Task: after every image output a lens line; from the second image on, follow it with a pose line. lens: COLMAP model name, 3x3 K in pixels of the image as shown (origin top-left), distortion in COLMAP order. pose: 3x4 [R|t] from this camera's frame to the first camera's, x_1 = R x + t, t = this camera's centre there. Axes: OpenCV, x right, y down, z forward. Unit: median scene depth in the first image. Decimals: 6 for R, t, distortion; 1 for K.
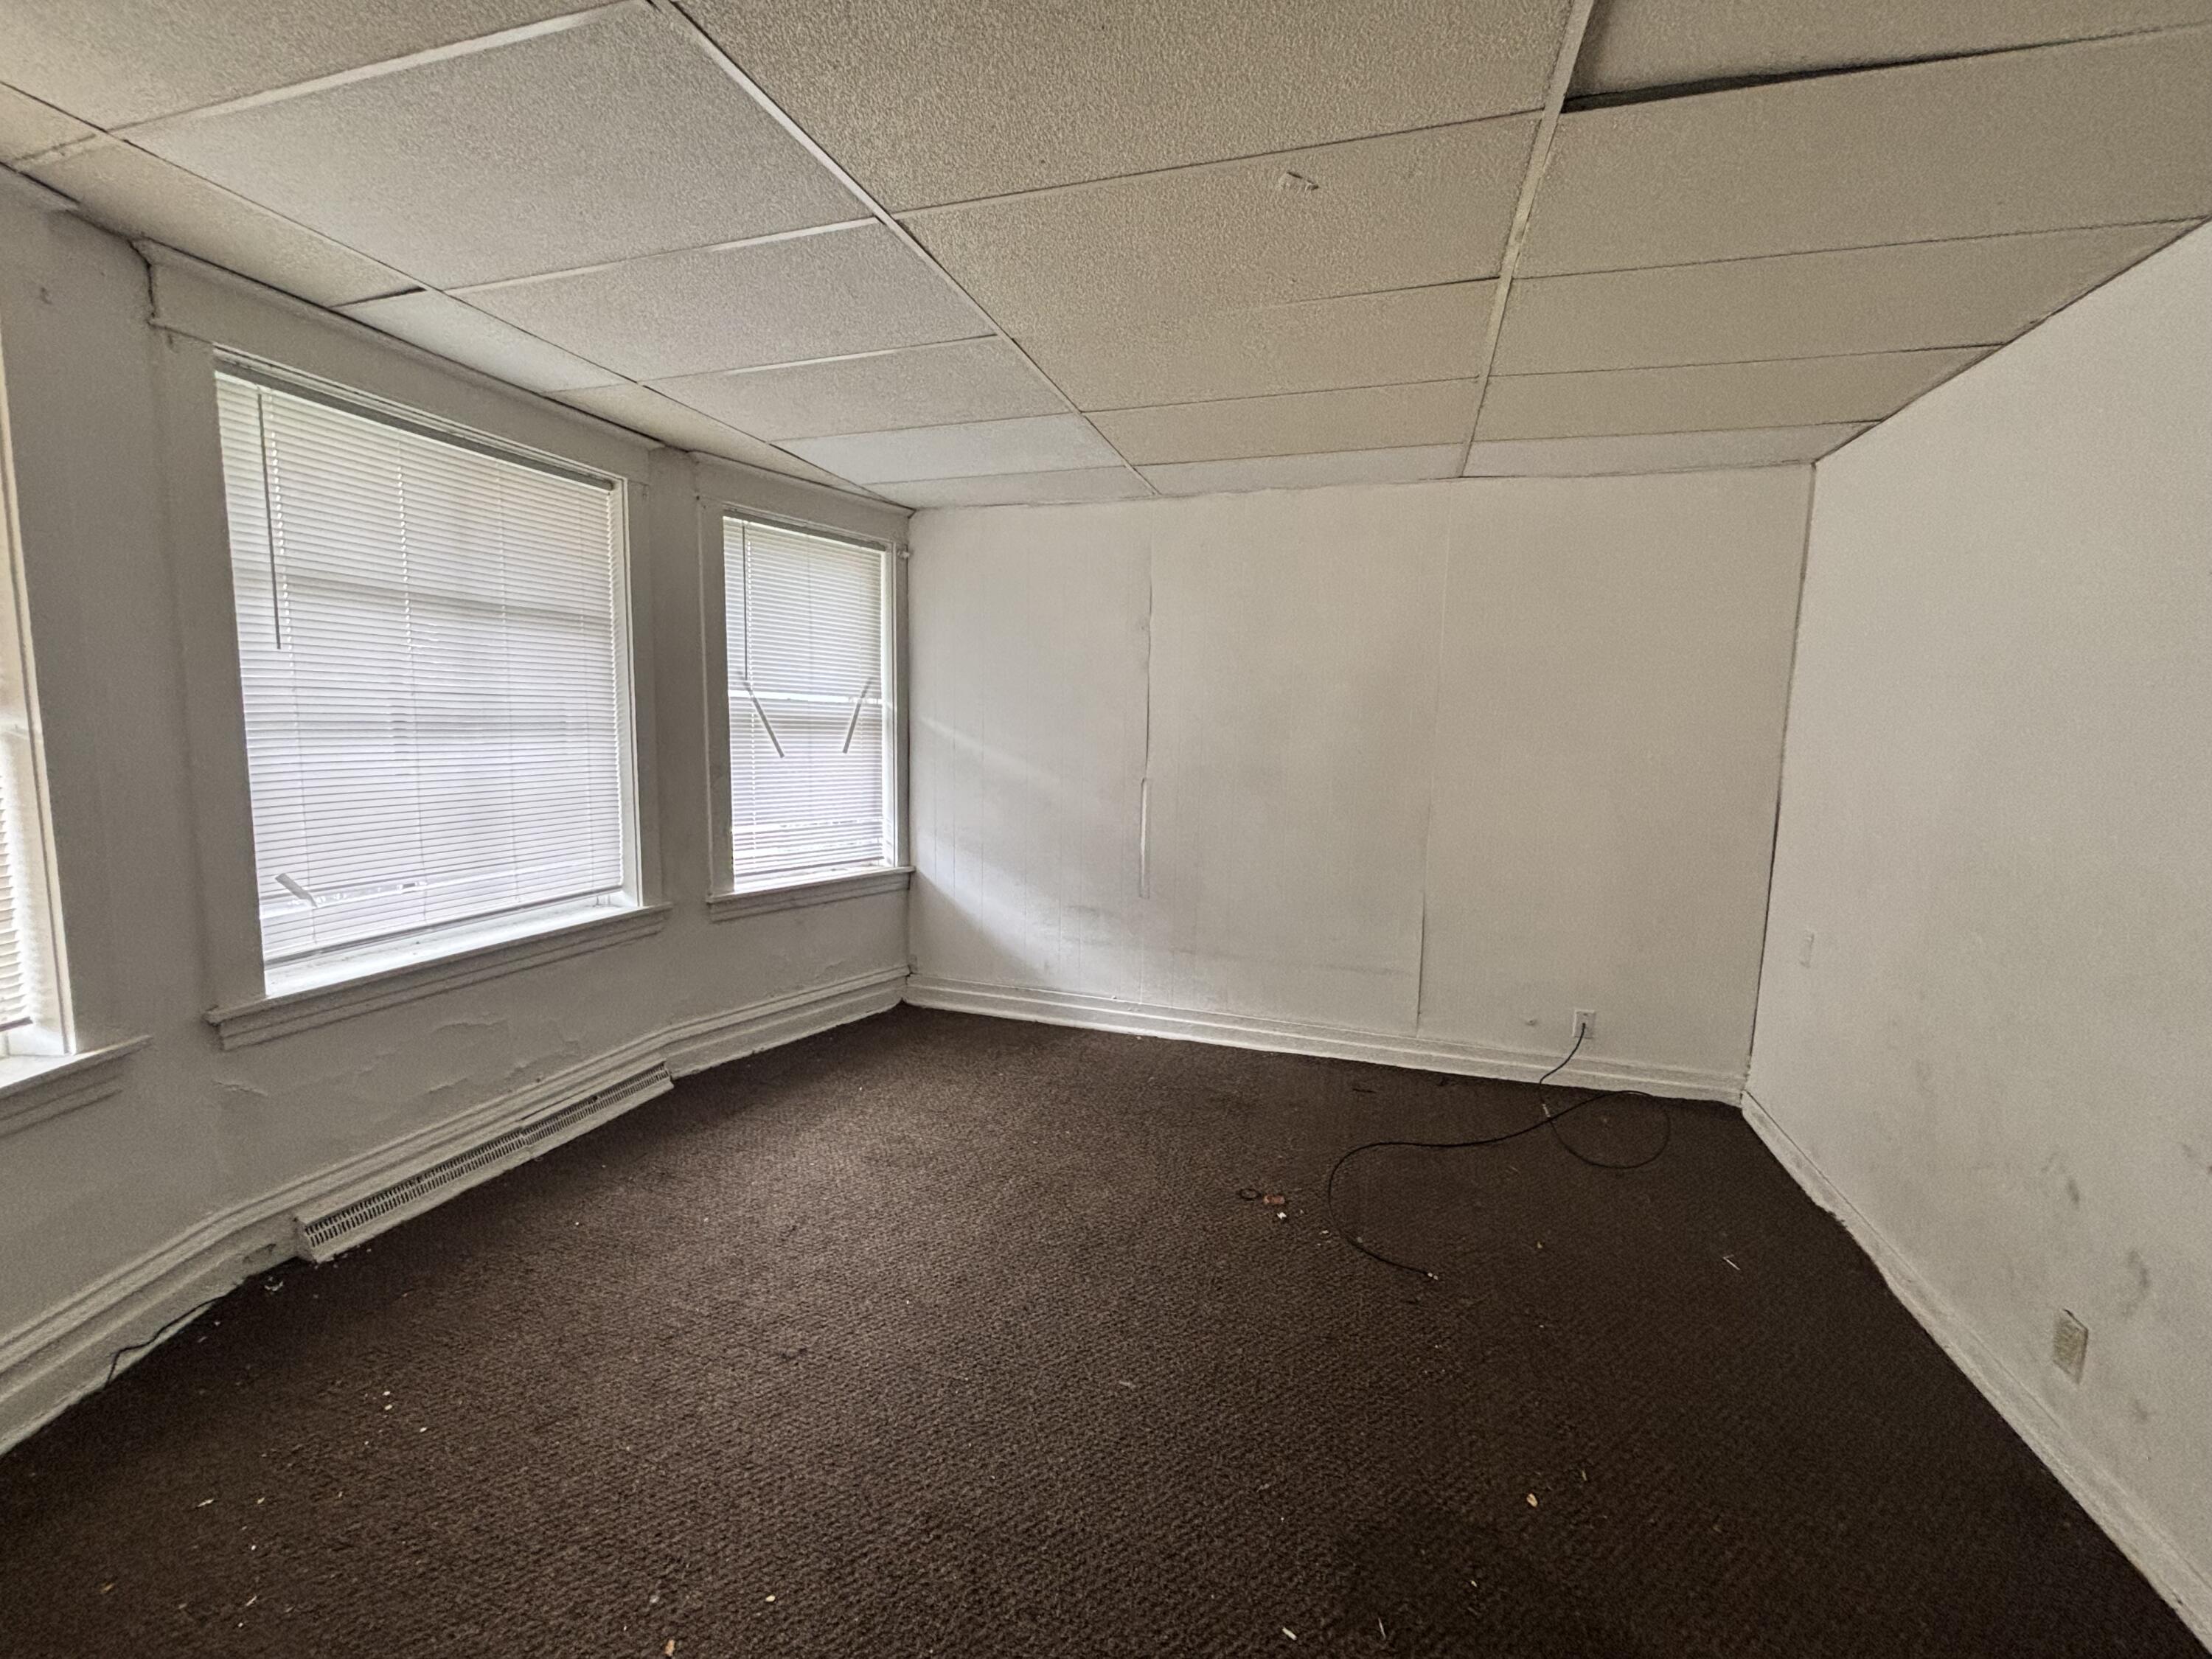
lens RADIAL K [[939.7, 0, 1101.9], [0, 939.7, 819.1], [0, 0, 1]] dist [0.001041, 0.000201]
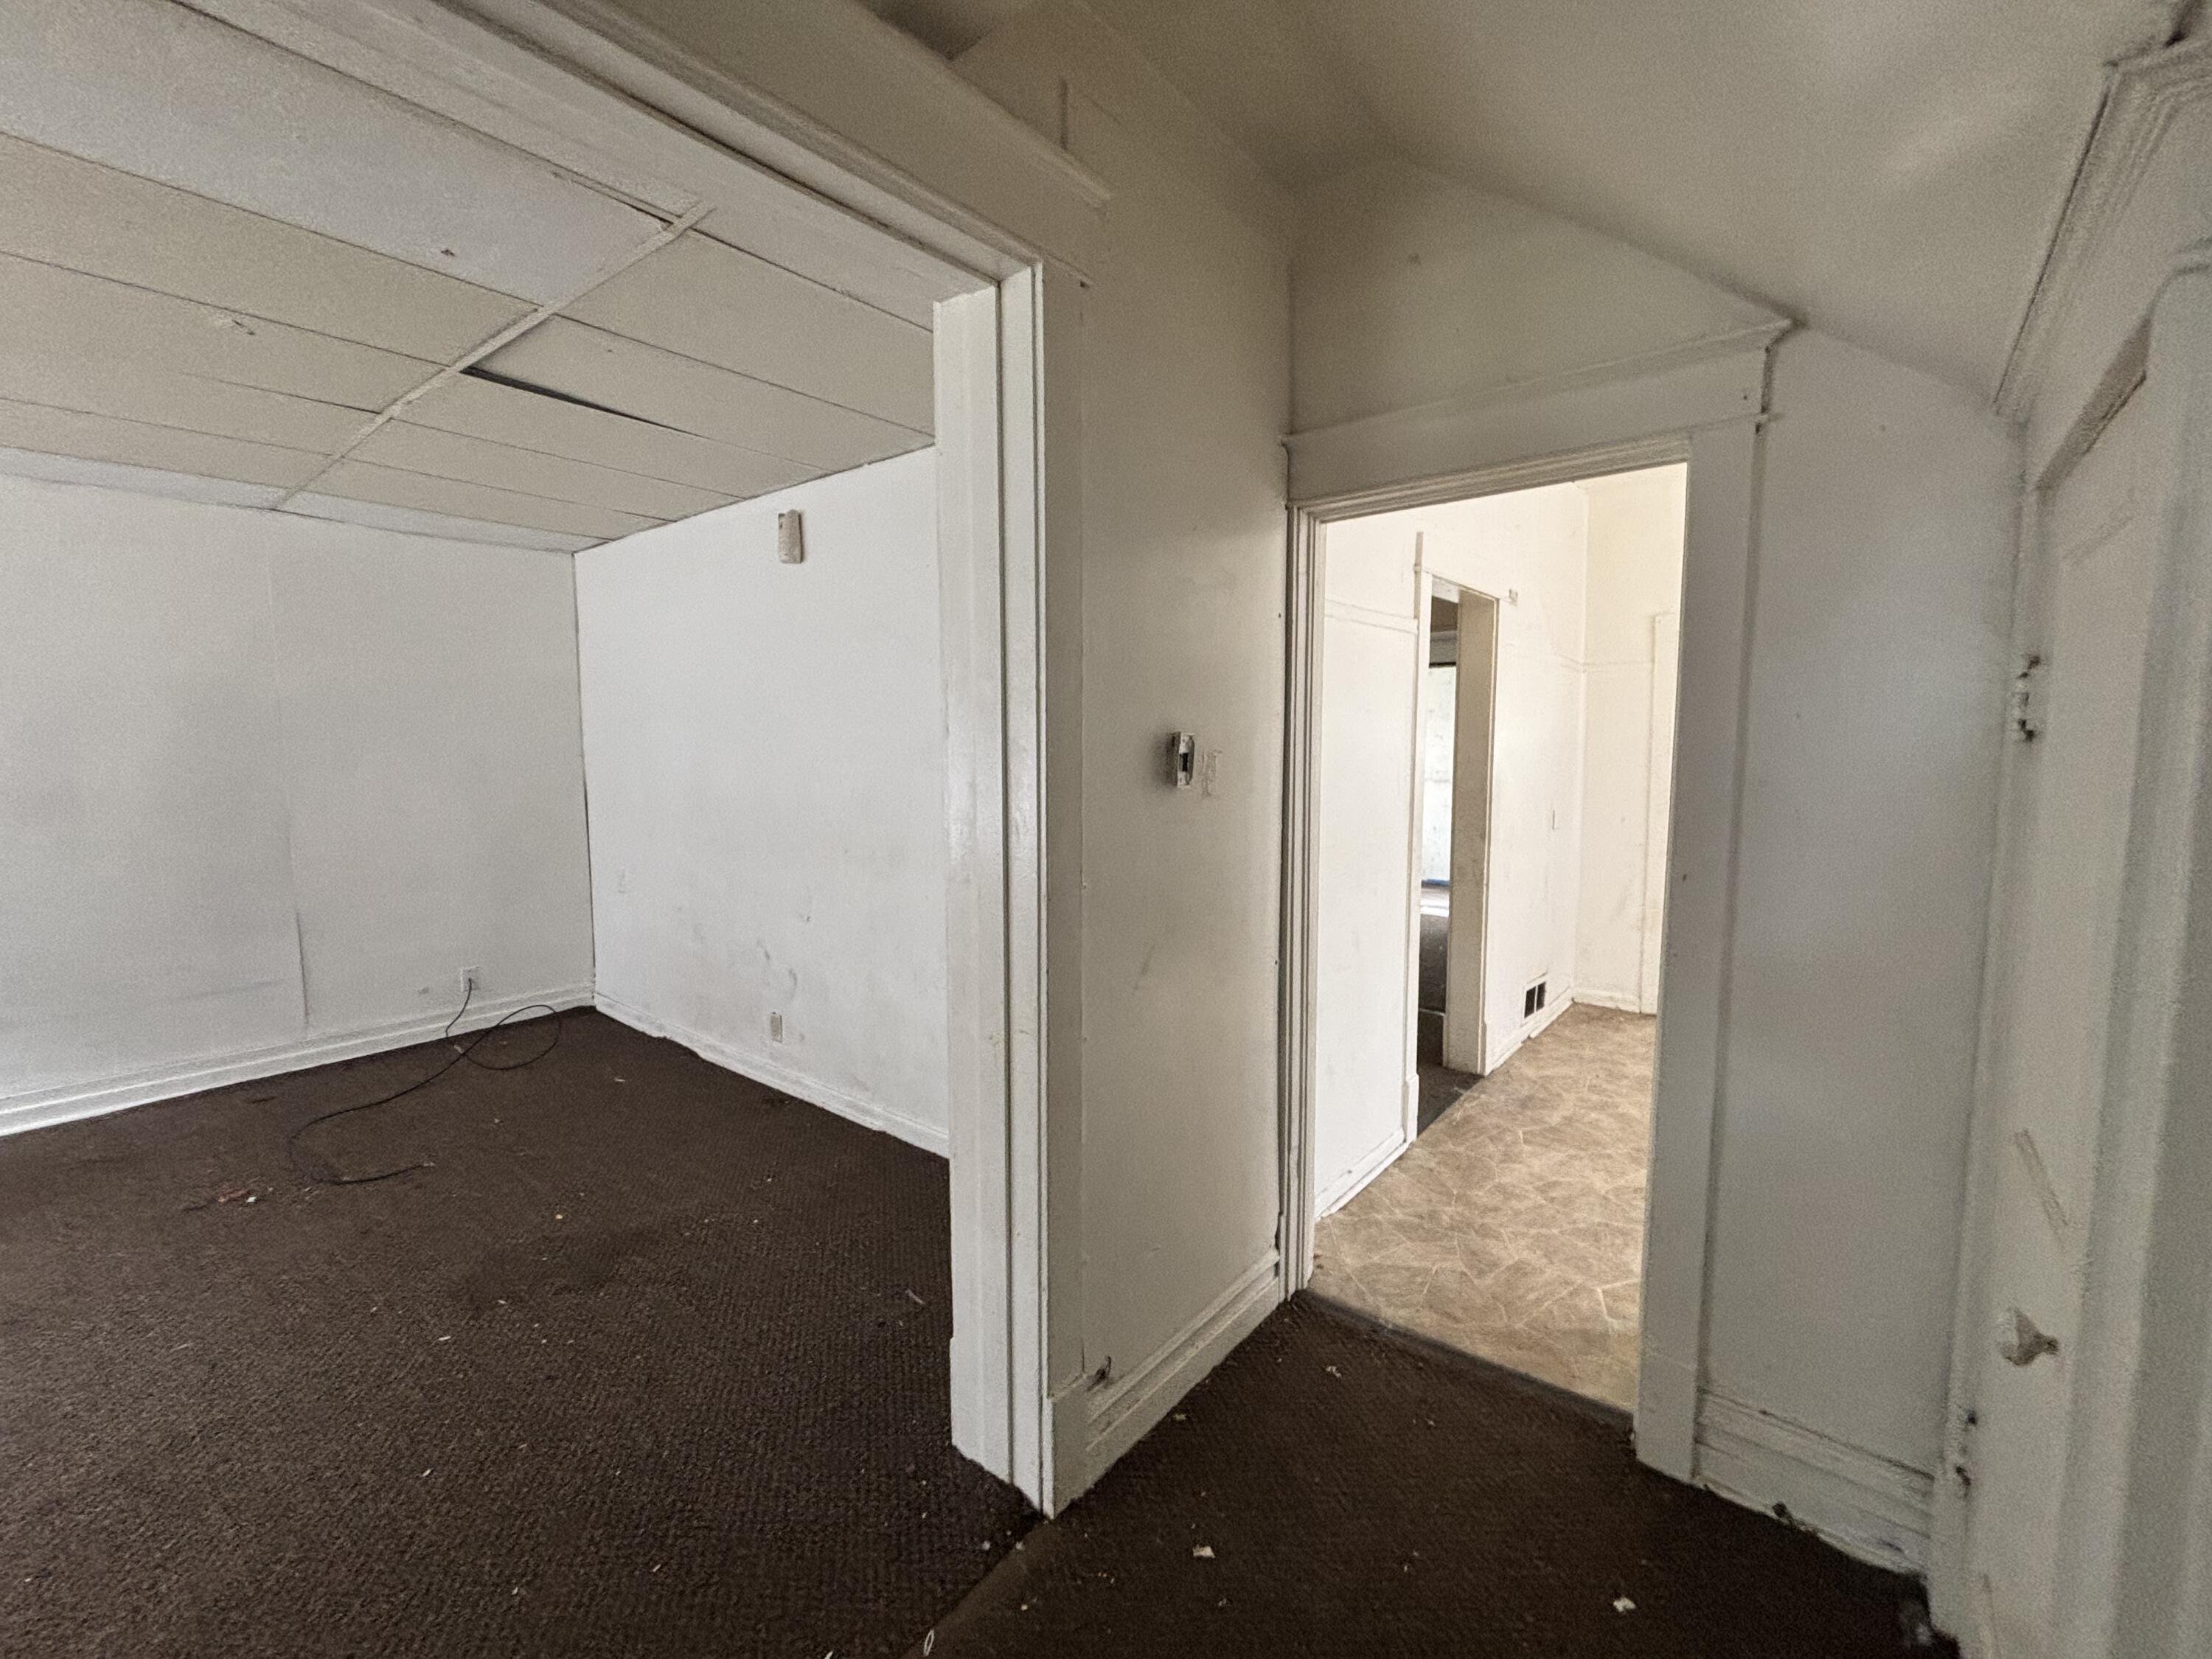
lens RADIAL K [[939.7, 0, 1101.9], [0, 939.7, 819.1], [0, 0, 1]] dist [0.001041, 0.000201]
pose [[0.378263, -0.104753, 0.919752, -0.300978], [0.115951, 0.991113, 0.065194, 0.026344], [-0.918408, 0.081986, 0.387047, -0.269286]]
